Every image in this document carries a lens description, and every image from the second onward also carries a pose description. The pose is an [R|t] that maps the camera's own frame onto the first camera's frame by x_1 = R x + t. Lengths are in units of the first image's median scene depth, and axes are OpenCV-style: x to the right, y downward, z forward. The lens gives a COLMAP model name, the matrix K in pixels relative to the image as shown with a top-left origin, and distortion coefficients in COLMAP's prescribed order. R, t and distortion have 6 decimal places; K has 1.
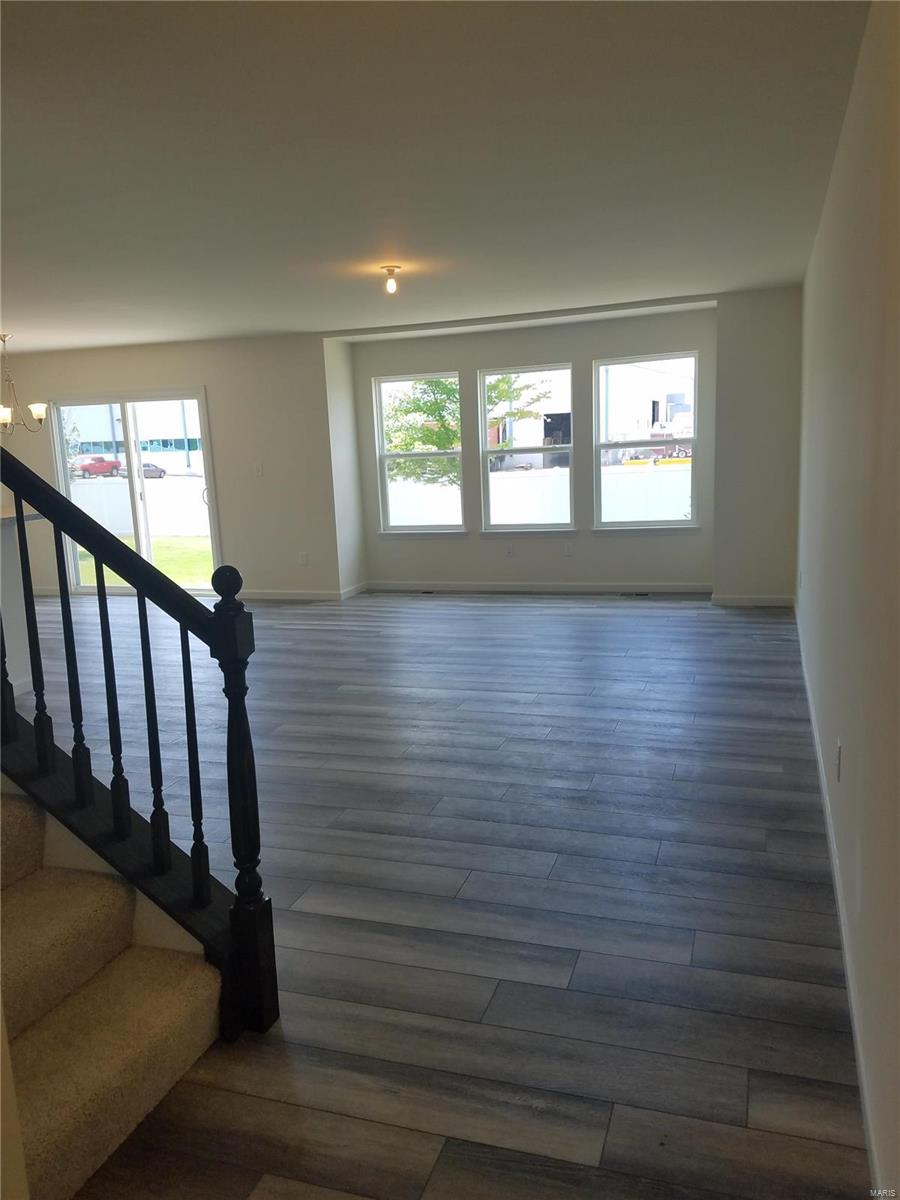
lens RADIAL K [[925.7, 0, 450.0], [0, 925.7, 600.0], [0, 0, 1]] dist [0.248709, -0.459175]
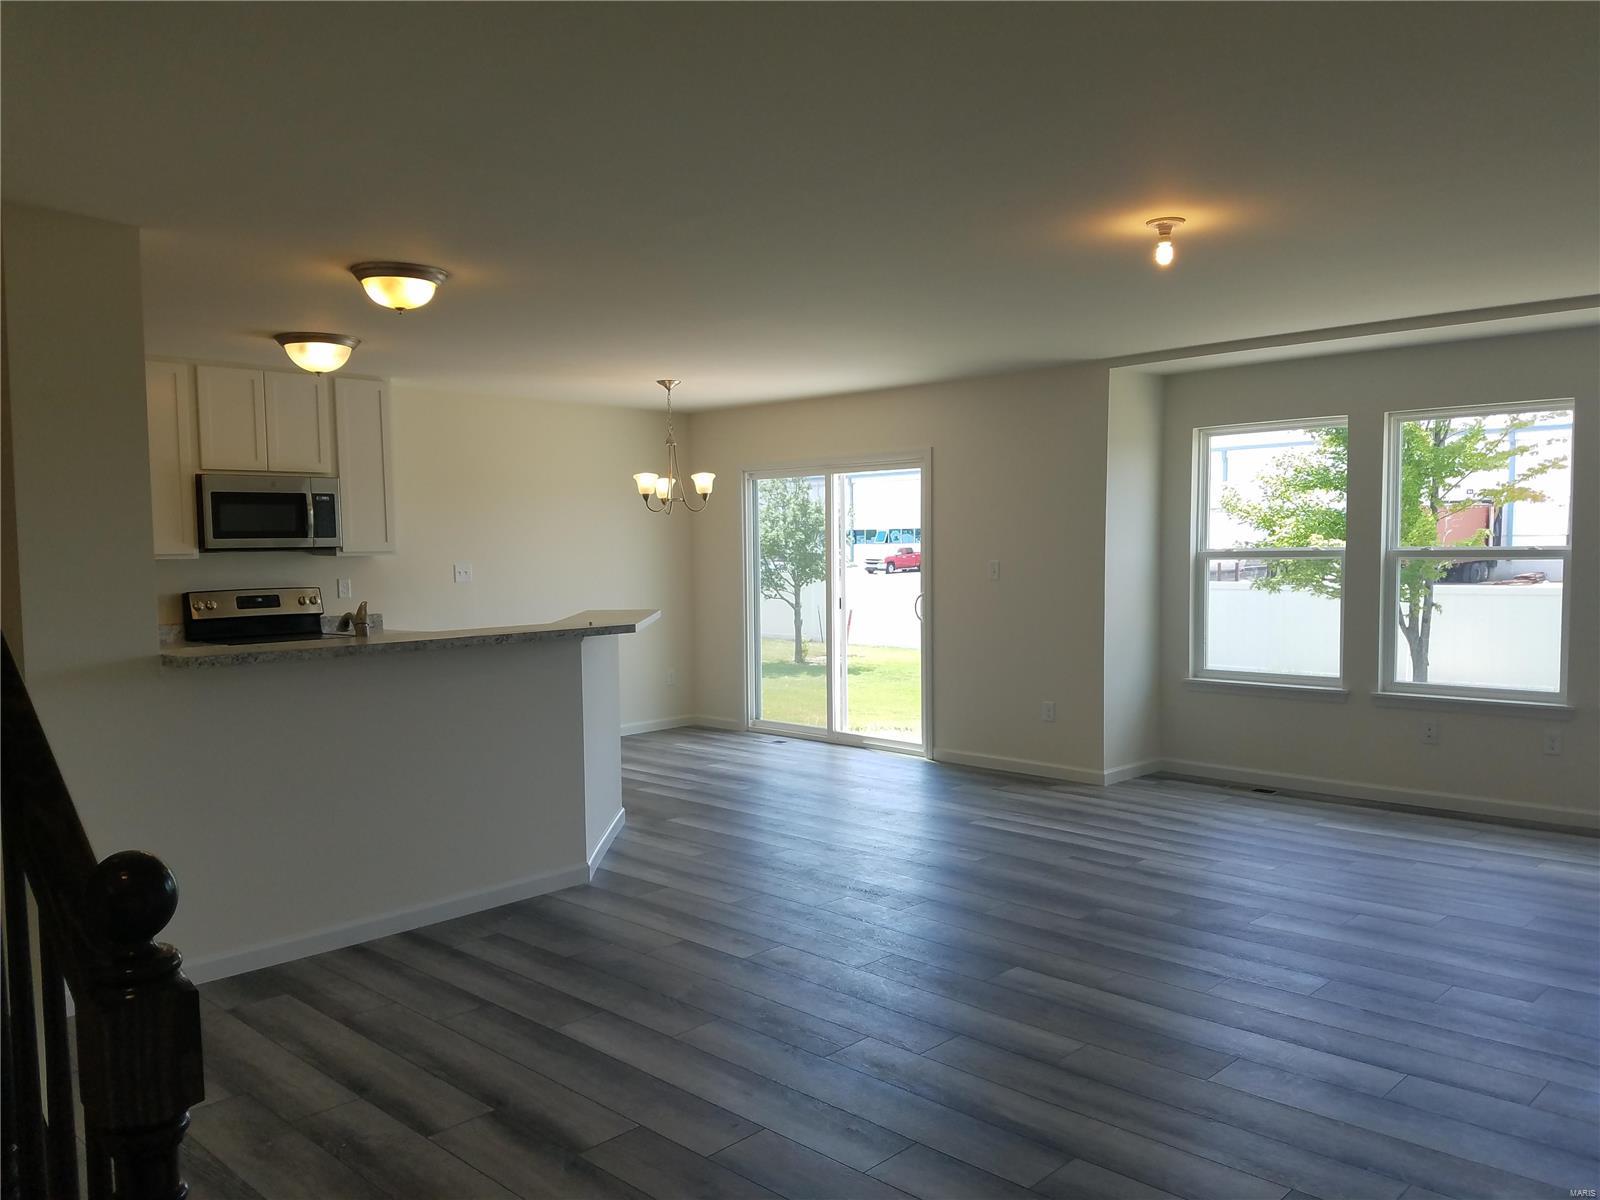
lens RADIAL K [[1234.2, 0, 805.6], [0, 1234.2, 620.7], [0, 0, 1]] dist [0.248709, -0.459175]
pose [[0.902497, 0.057672, -0.426818, 0.047188], [-0.097687, 0.992577, -0.072439, -0.027660], [0.419472, 0.107071, 0.901432, 0.162790]]
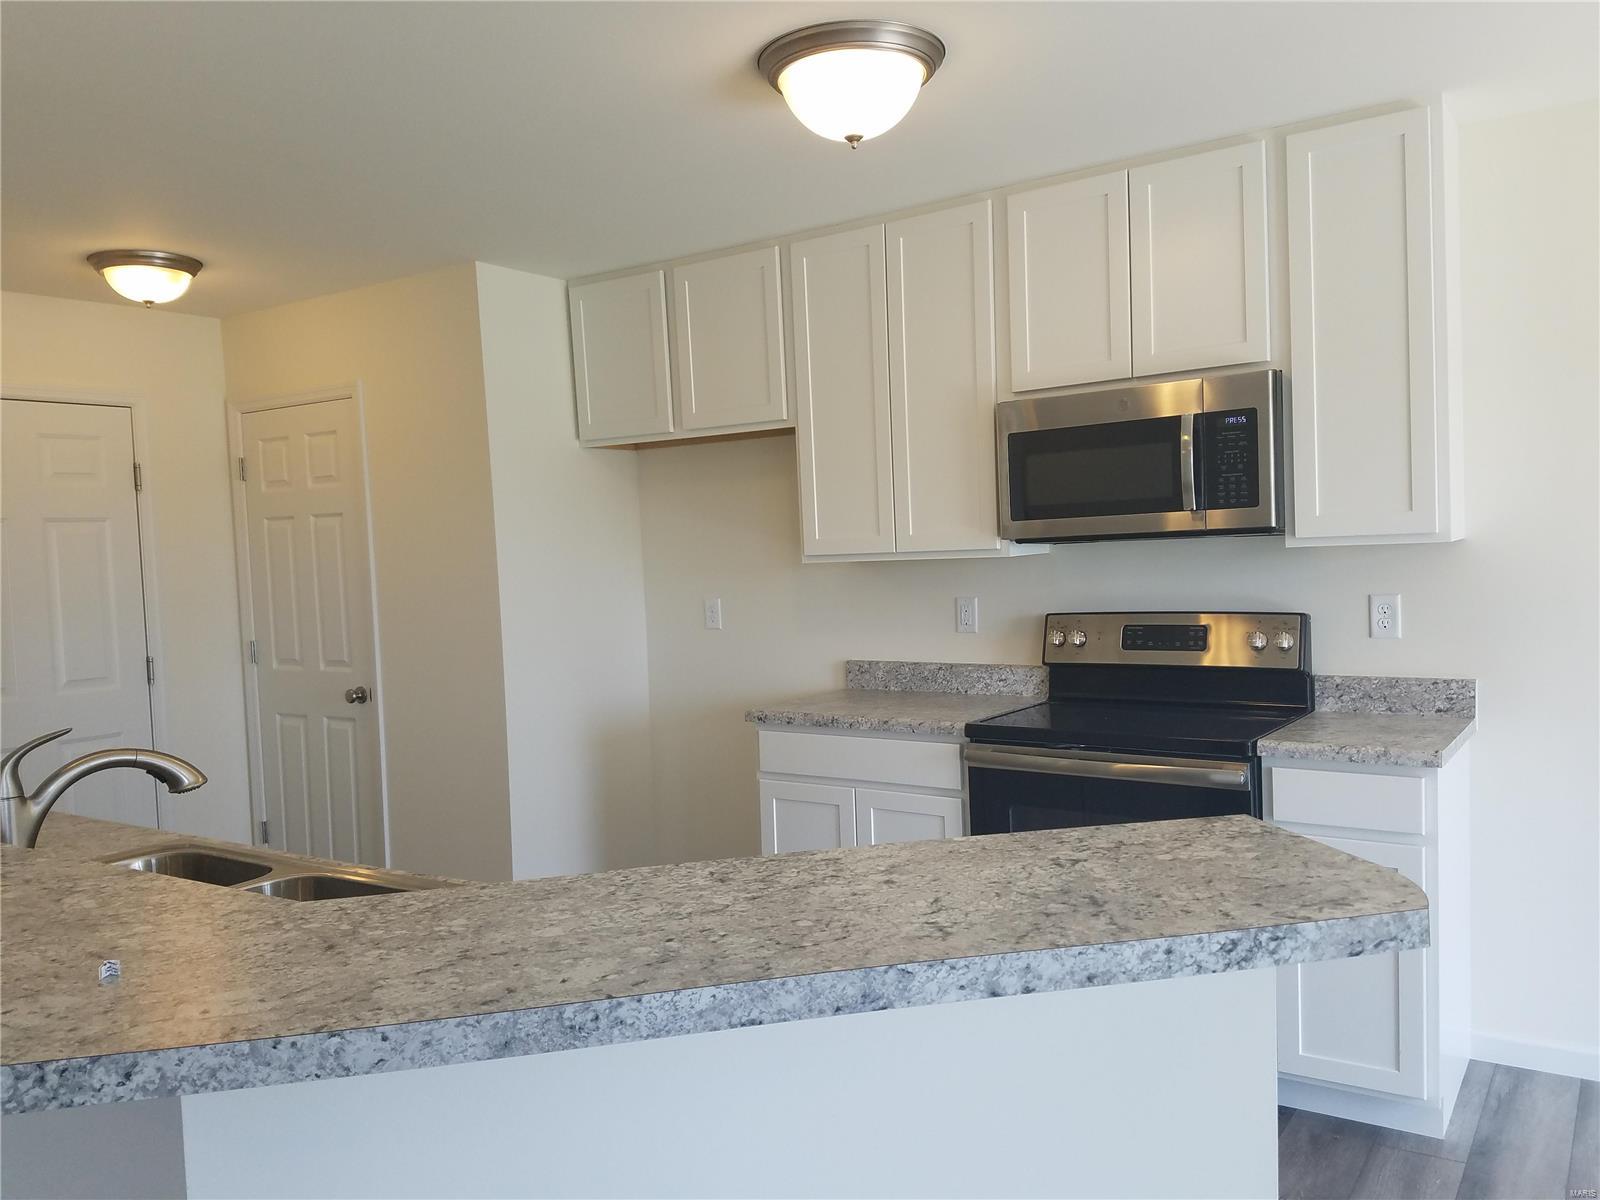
lens RADIAL K [[1234.2, 0, 805.6], [0, 1234.2, 620.7], [0, 0, 1]] dist [0.248709, -0.459175]
pose [[-0.270397, 0.113652, -0.956017, -0.192527], [-0.112480, 0.982478, 0.148611, -0.116501], [0.956156, 0.147717, -0.252876, 0.733631]]
